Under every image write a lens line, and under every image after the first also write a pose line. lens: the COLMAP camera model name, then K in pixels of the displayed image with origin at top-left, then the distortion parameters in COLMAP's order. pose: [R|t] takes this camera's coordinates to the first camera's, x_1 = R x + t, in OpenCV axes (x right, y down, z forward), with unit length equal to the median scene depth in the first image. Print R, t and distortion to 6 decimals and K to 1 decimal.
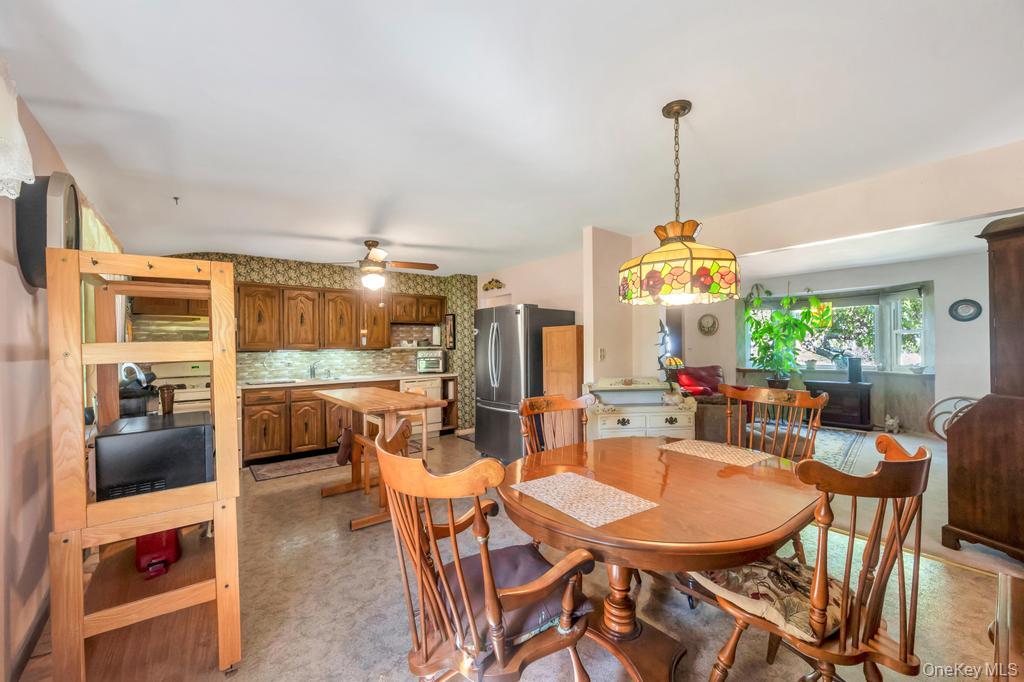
lens RADIAL K [[408.3, 0, 513.3], [0, 408.3, 345.2], [0, 0, 1]] dist [-0.000918, -0.000065]
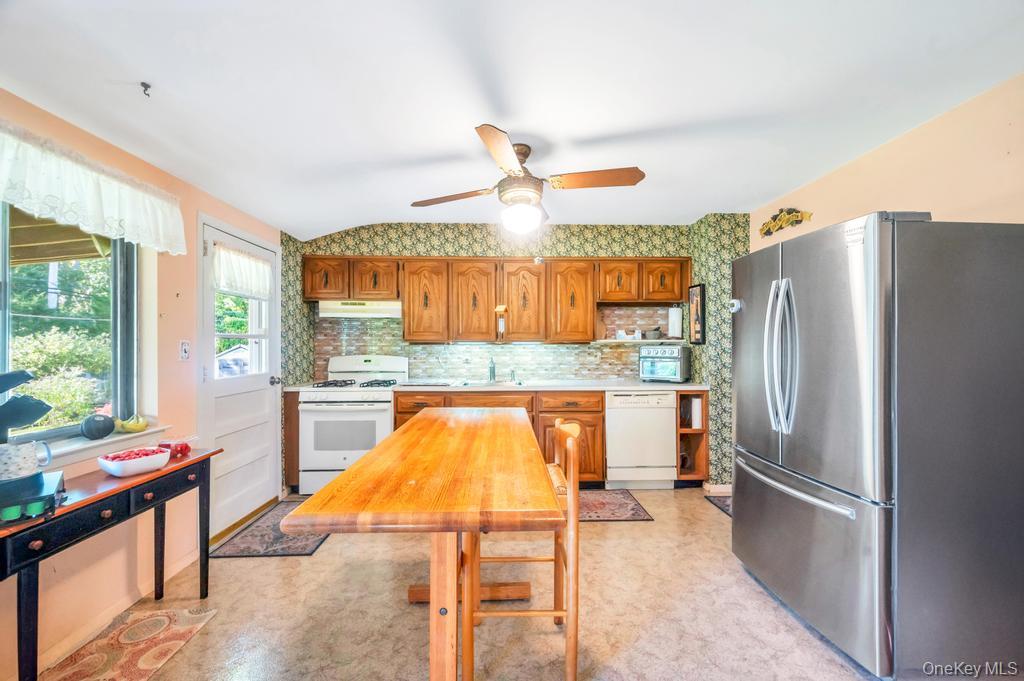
lens RADIAL K [[409.8, 0, 514.4], [0, 409.8, 340.3], [0, 0, 1]] dist [-0.001167, 0.000012]
pose [[0.800632, 0.003819, -0.599144, -0.009711], [-0.006156, 0.999979, -0.001851, 0.007723], [0.599125, 0.005171, 0.800639, 0.389037]]
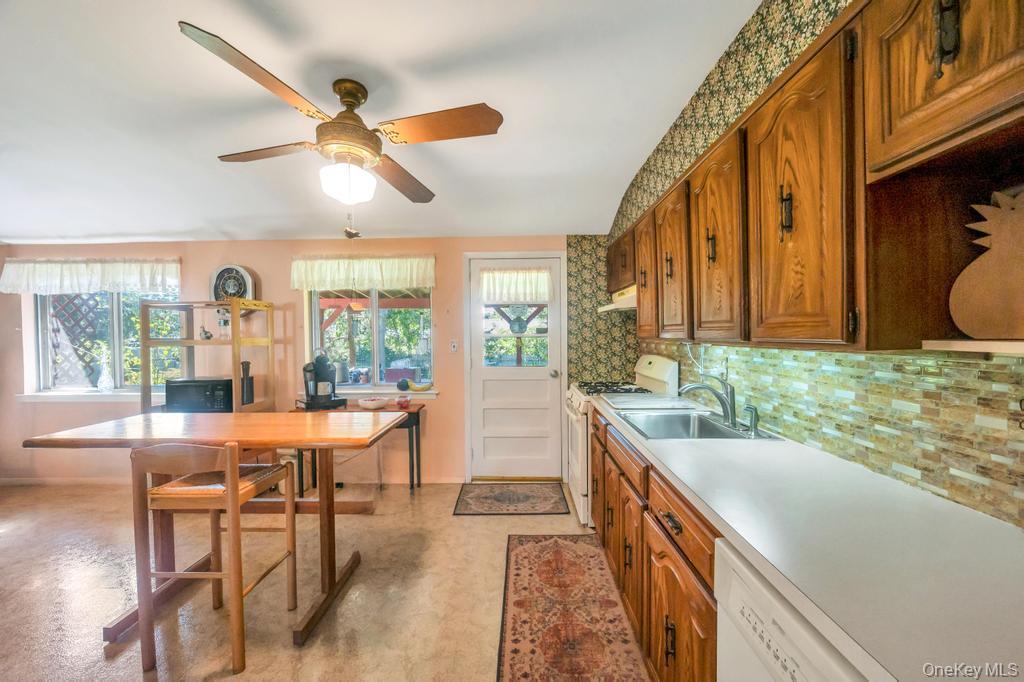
lens RADIAL K [[408.3, 0, 513.3], [0, 408.3, 345.2], [0, 0, 1]] dist [-0.000918, -0.000065]
pose [[-0.640929, 0.037183, -0.766699, -0.089239], [0.018515, 0.999284, 0.032984, -0.001612], [0.767377, 0.006945, -0.641159, 0.995551]]
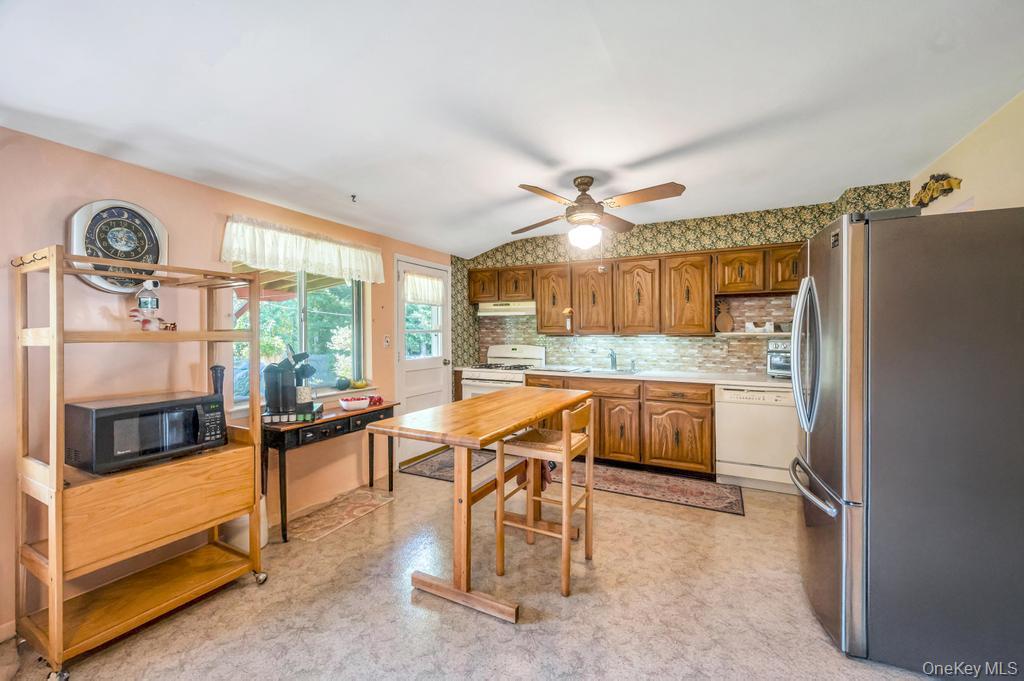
lens RADIAL K [[412.4, 0, 508.8], [0, 412.4, 332.4], [0, 0, 1]] dist [-0.000624, -0.000248]
pose [[0.406066, 0.010635, -0.913782, 0.169506], [-0.001260, 0.999938, 0.011077, -0.002469], [0.913843, -0.003347, 0.406054, 0.428602]]
